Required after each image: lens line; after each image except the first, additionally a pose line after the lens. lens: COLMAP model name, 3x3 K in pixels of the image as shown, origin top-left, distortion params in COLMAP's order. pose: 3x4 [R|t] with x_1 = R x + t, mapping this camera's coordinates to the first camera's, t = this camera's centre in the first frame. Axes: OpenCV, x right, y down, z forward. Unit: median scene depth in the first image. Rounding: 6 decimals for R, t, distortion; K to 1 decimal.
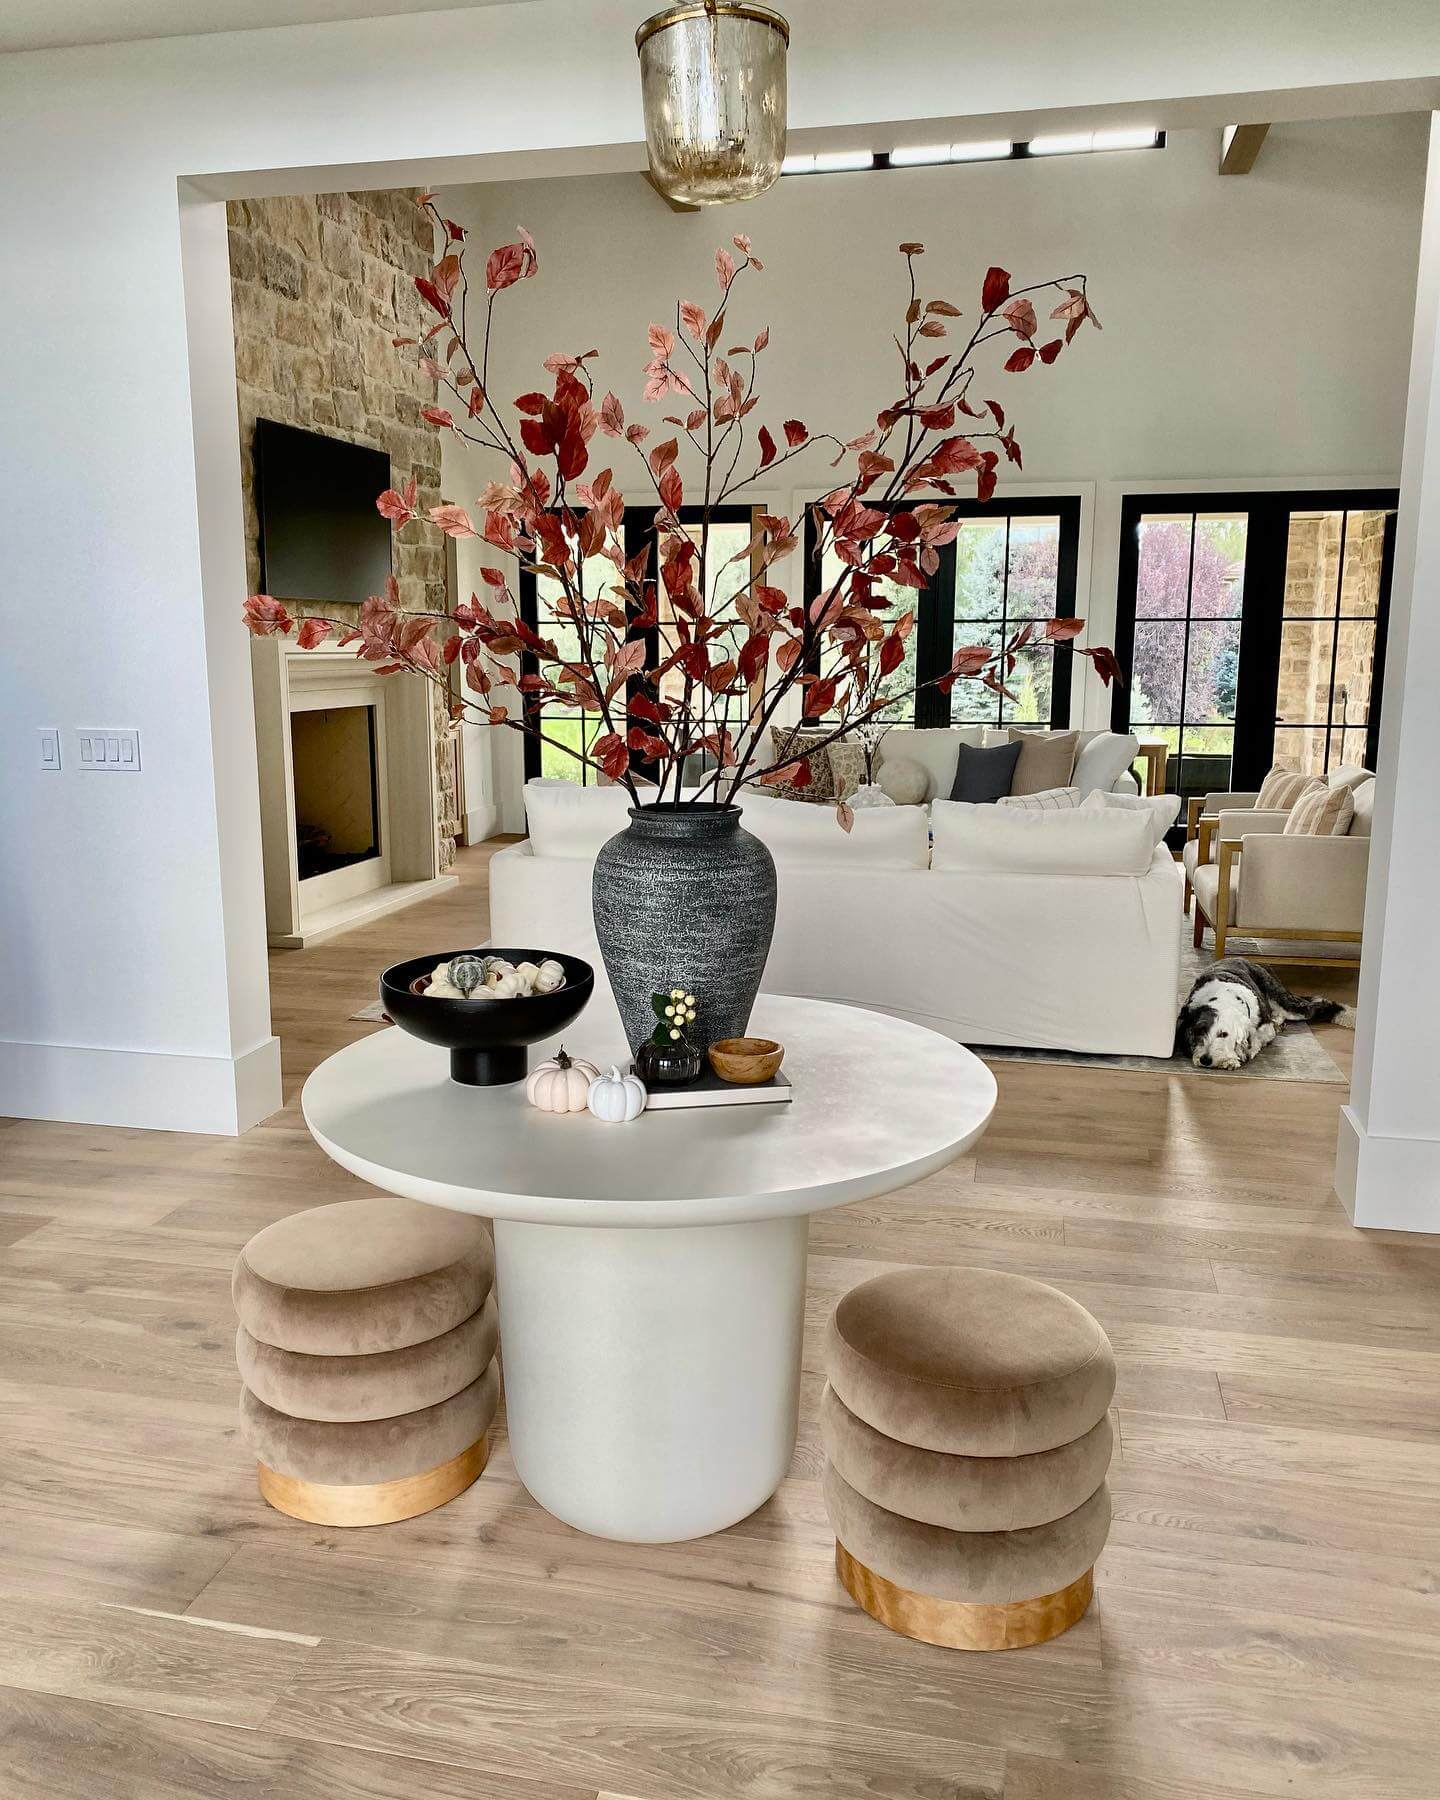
lens RADIAL K [[1431.1, 0, 711.1], [0, 1431.1, 895.6], [0, 0, 1]] dist [-0.003781, 0.006161]
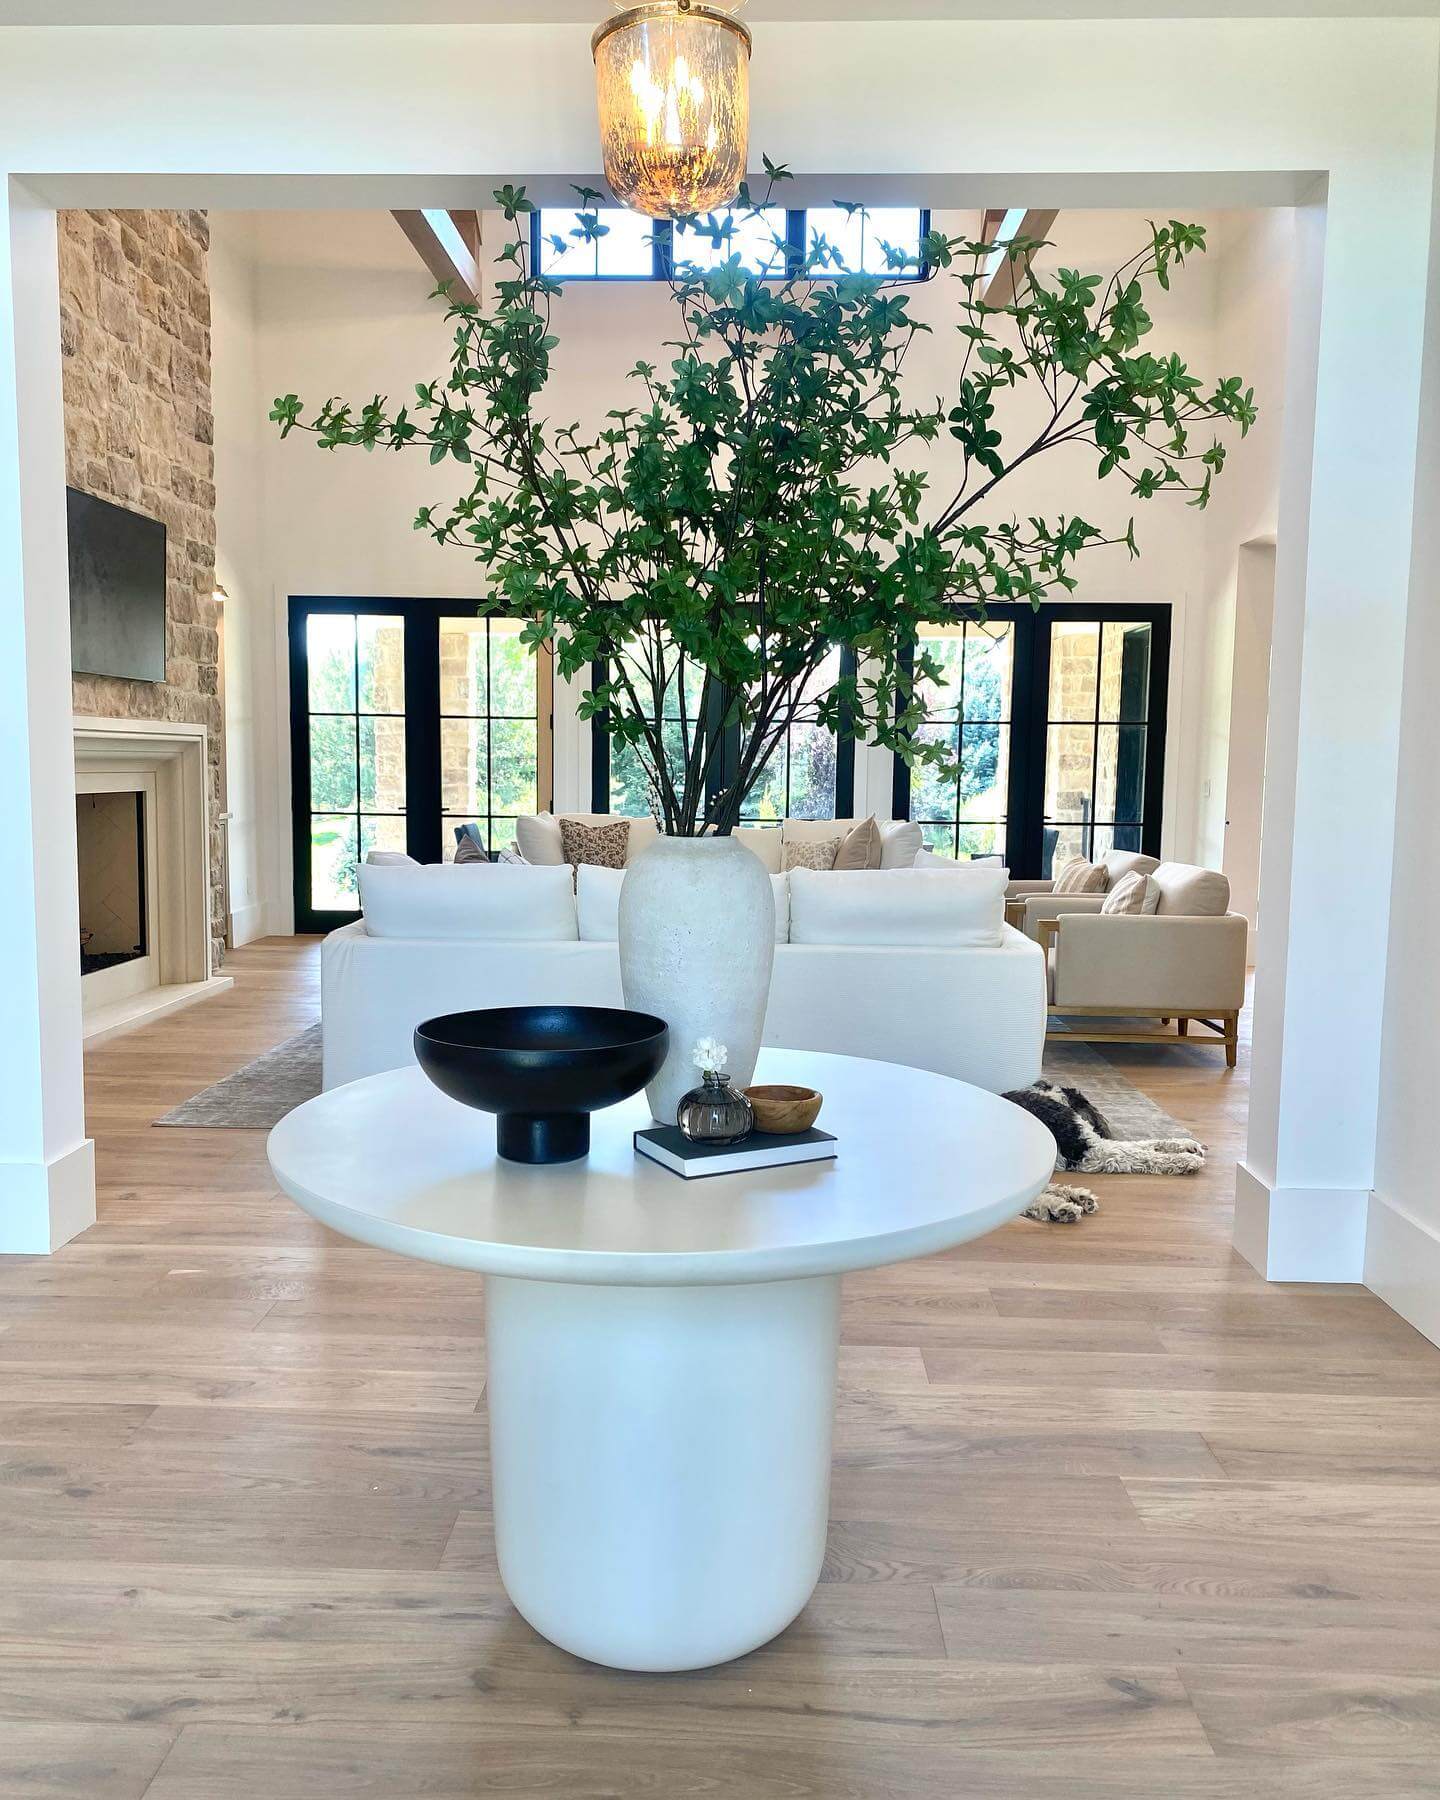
lens RADIAL K [[1431.1, 0, 725.7], [0, 1431.1, 908.0], [0, 0, 1]] dist [-0.003781, 0.006161]
pose [[0.982056, -0.006063, 0.188491, -0.124790], [0.018991, 0.997582, -0.066857, 0.033493], [-0.187630, 0.069237, 0.979797, 0.076798]]
